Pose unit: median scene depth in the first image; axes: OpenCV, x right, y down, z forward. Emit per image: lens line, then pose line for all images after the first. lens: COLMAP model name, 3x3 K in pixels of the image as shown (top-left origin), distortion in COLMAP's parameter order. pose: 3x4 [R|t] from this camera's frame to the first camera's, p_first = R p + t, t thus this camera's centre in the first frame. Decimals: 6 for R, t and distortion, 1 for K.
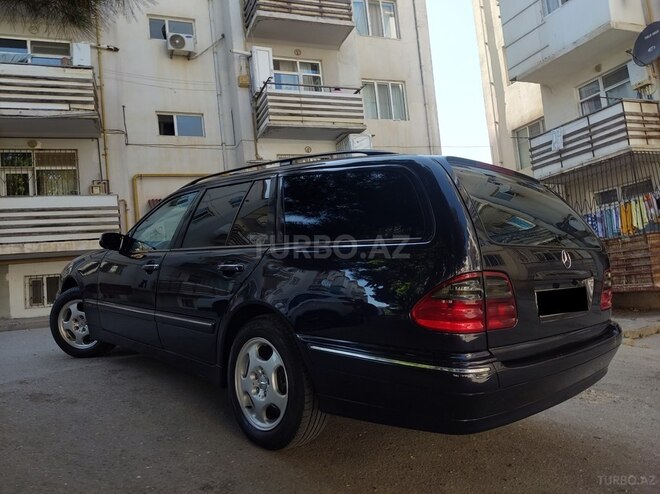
lens RADIAL K [[488.4, 0, 330.0], [0, 488.4, 247.0], [0, 0, 1]] dist [0.102092, -0.142546]
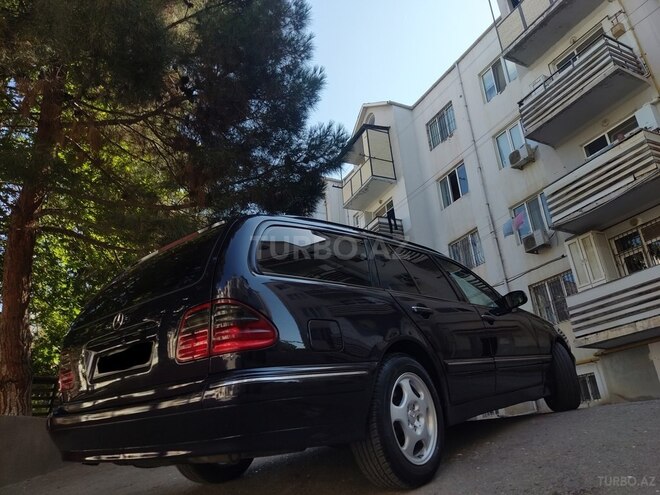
lens RADIAL K [[491.3, 0, 330.0], [0, 491.3, 247.5], [0, 0, 1]] dist [0.101281, -0.144572]
pose [[0.095309, -0.299467, -0.949334, 0.305748], [0.140397, 0.948187, -0.285009, 0.046726], [0.985497, -0.106119, 0.132415, 0.247250]]
